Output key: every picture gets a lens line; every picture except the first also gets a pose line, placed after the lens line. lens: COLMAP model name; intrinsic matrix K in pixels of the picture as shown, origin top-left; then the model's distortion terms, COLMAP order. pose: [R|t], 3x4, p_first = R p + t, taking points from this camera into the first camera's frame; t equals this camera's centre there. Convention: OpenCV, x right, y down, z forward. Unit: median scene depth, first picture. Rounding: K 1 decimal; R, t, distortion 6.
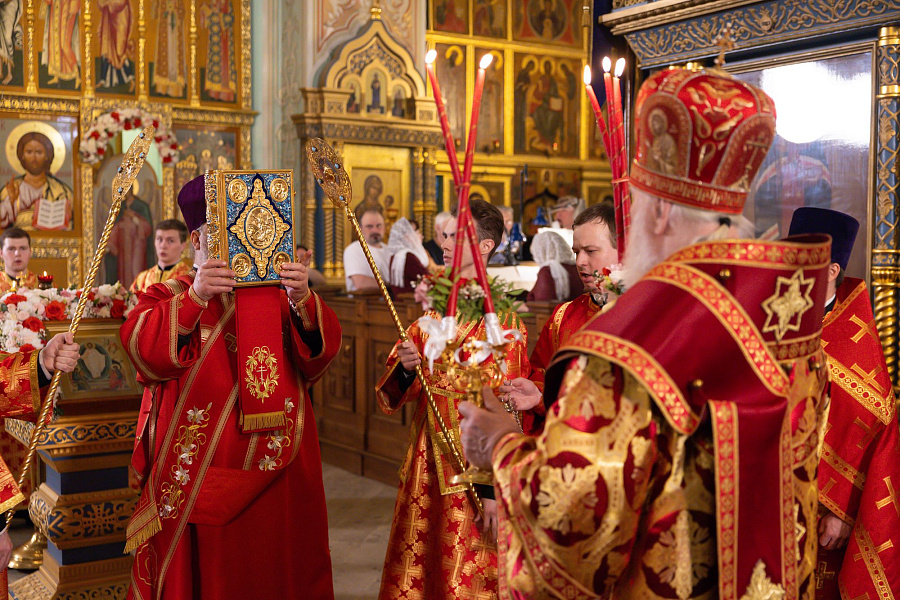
lens RADIAL K [[1073.3, 0, 450.0], [0, 1073.3, 300.0], [0, 0, 1]] dist [0.013956, -0.044102]
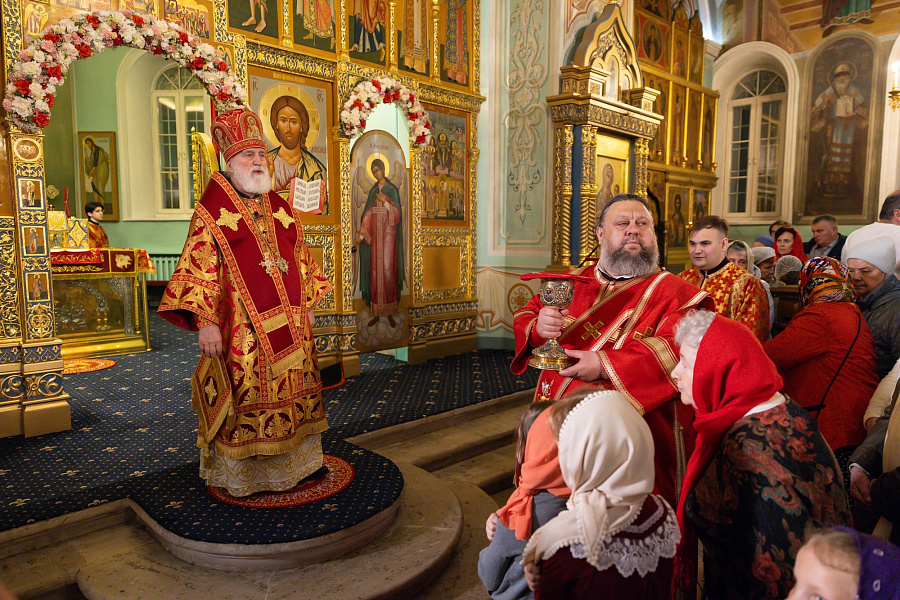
lens RADIAL K [[596.9, 0, 450.0], [0, 596.9, 300.0], [0, 0, 1]] dist [-0.006239, 0.004572]
pose [[0.984909, -0.013752, 0.172526, -0.335752], [0.003329, 0.998159, 0.060558, -0.024819], [-0.173041, -0.059069, 0.983142, 0.496784]]
